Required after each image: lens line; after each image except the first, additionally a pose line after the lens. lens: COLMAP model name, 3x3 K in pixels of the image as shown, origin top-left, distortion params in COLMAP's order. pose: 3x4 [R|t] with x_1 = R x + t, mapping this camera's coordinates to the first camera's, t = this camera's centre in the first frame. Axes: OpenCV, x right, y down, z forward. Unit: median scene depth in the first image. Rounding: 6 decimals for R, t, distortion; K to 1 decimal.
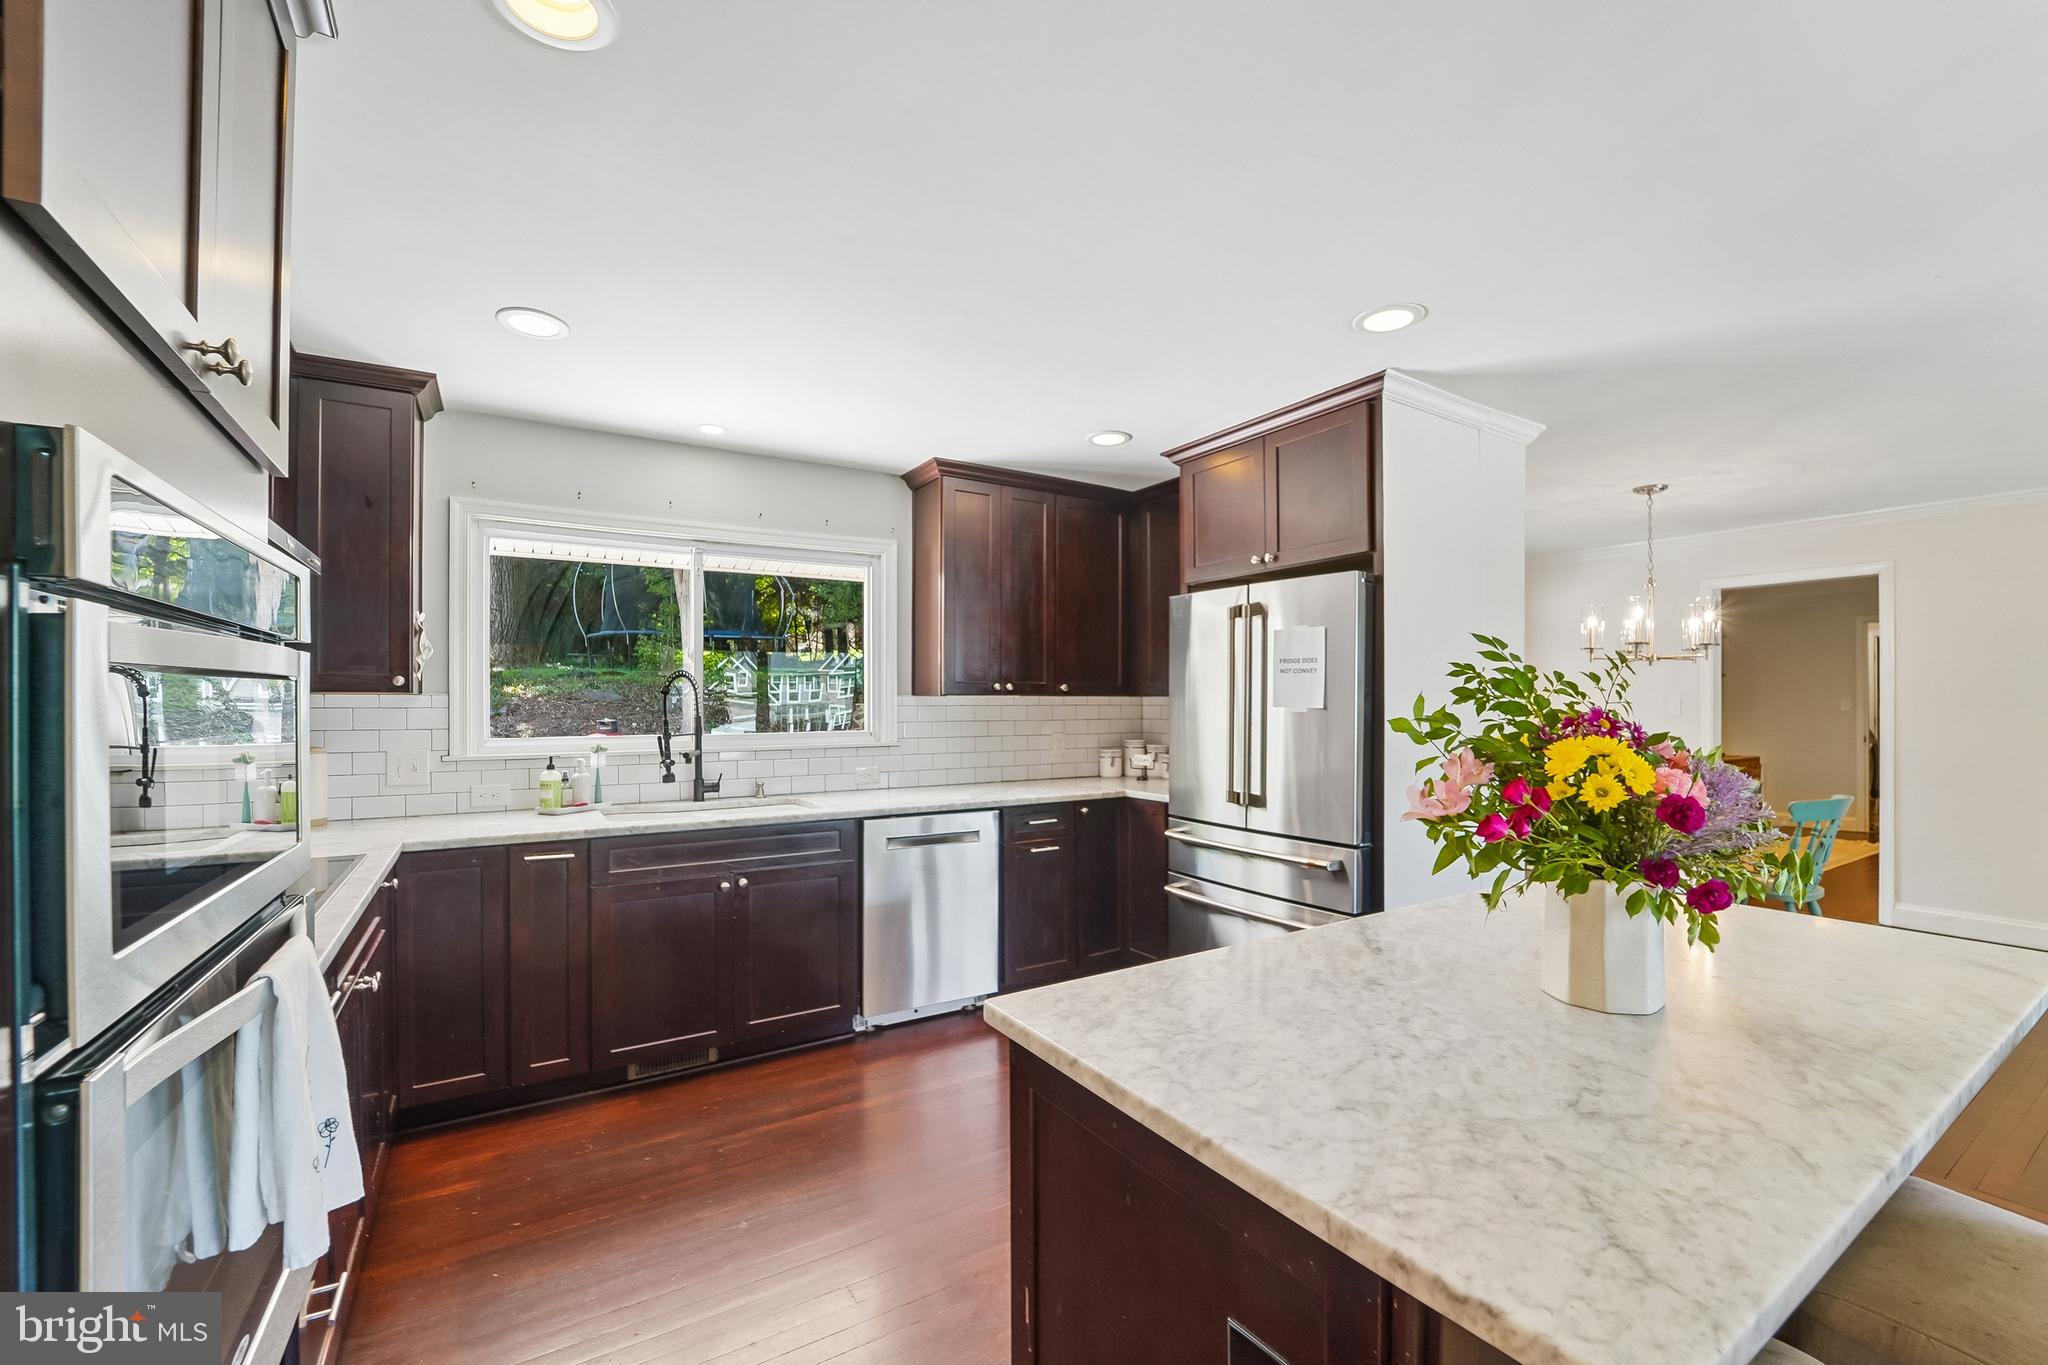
lens RADIAL K [[841.5, 0, 1026.1], [0, 841.5, 677.3], [0, 0, 1]] dist [-0.021590, 0.000339]
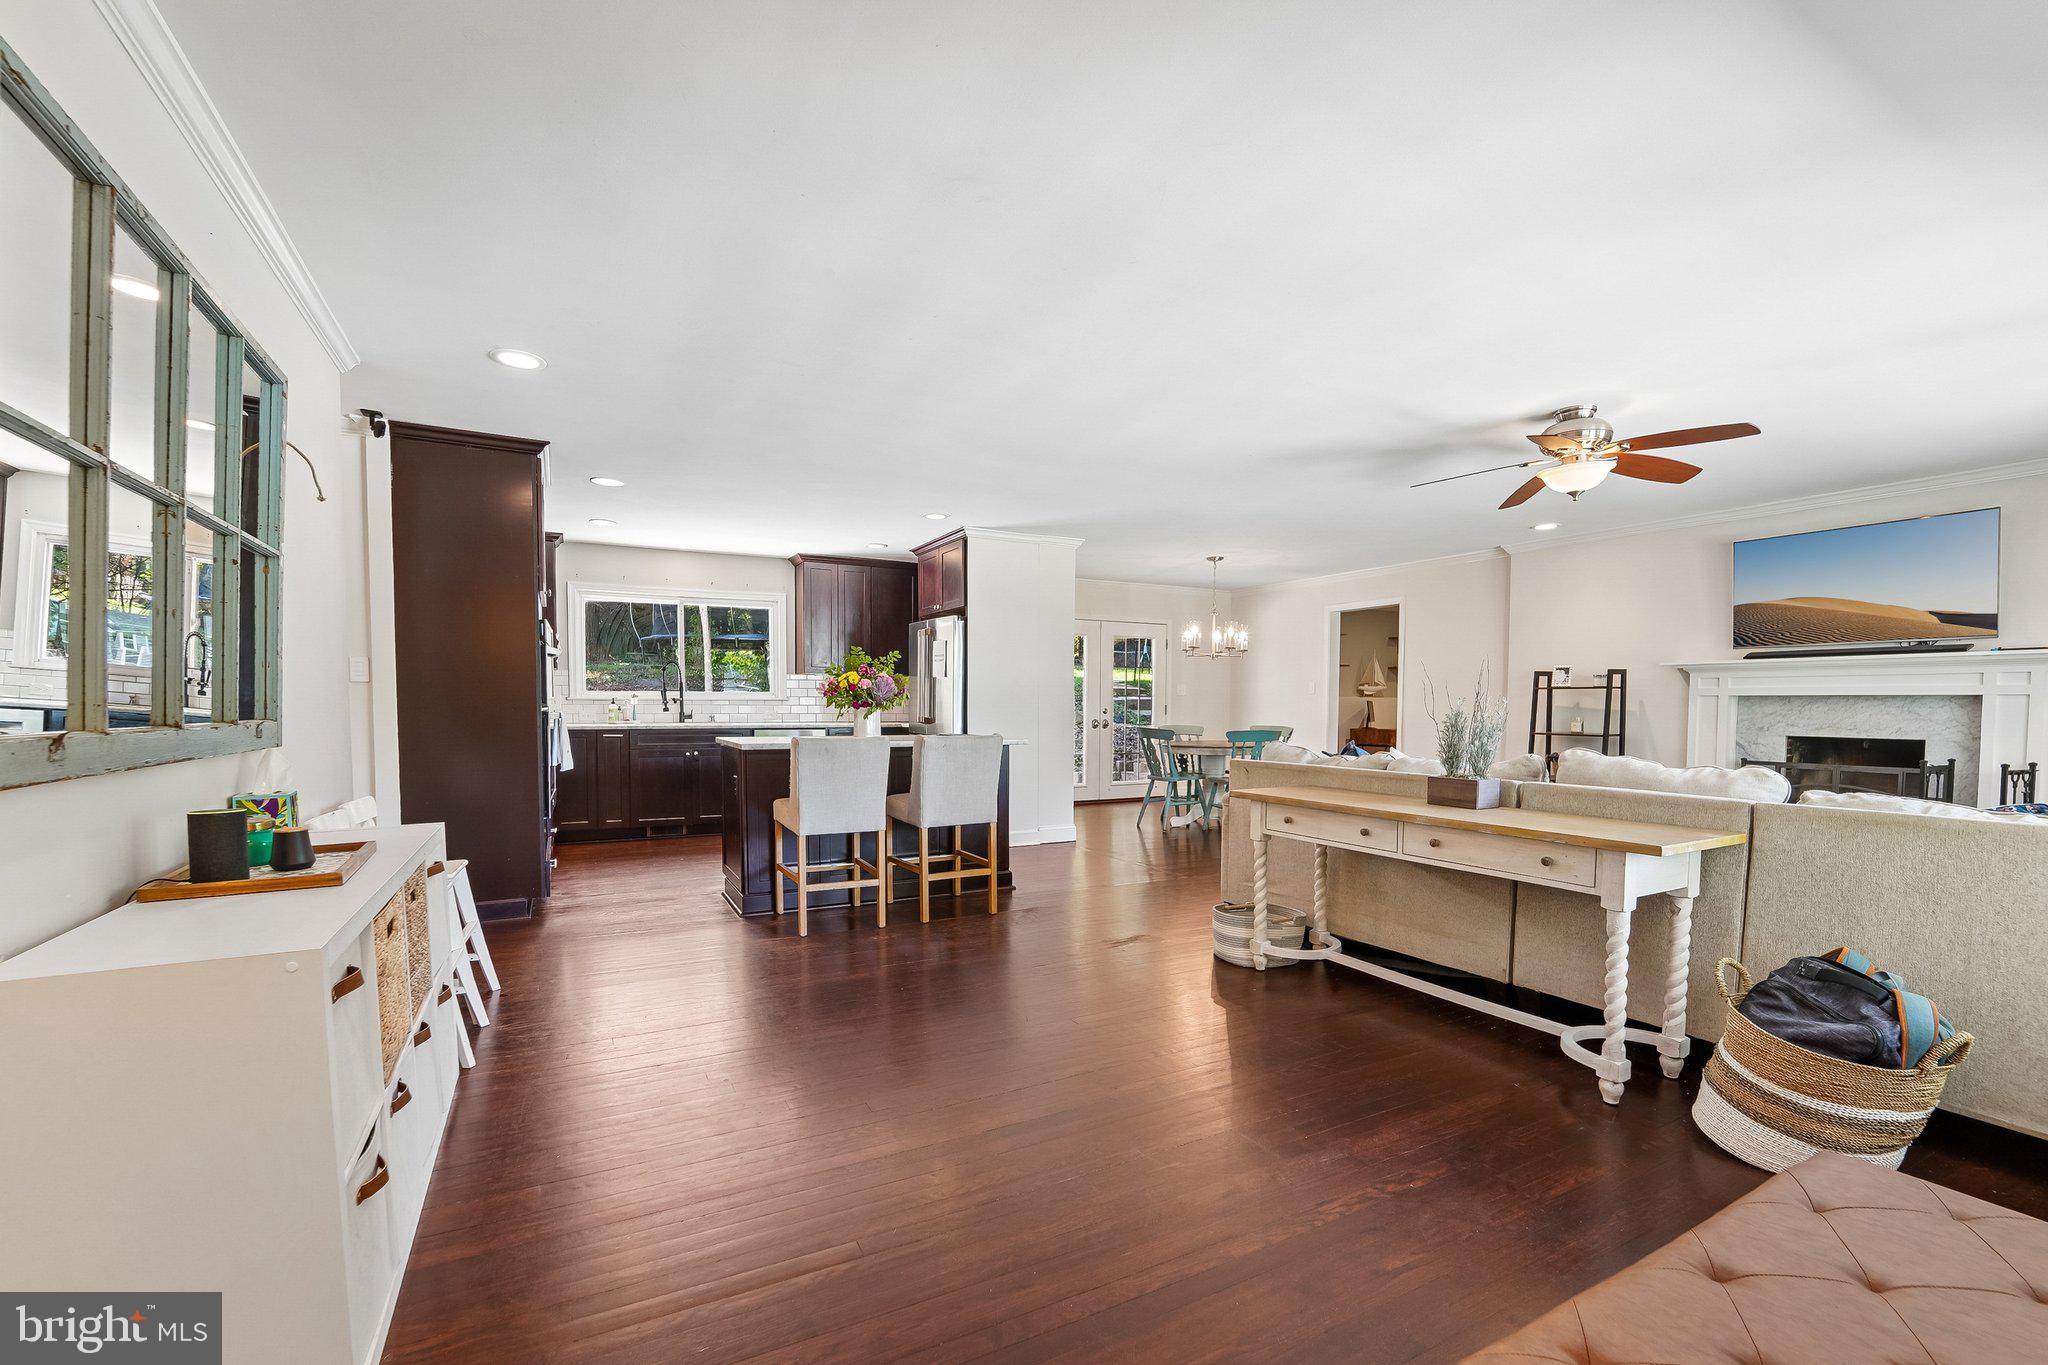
lens RADIAL K [[841.5, 0, 1022.1], [0, 841.5, 703.5], [0, 0, 1]] dist [-0.021590, 0.000339]
pose [[0.997939, 0.003441, -0.064078, 0.596823], [-0.001548, 0.999562, 0.029562, 0.035701], [0.064152, -0.029402, 0.997507, -1.043162]]
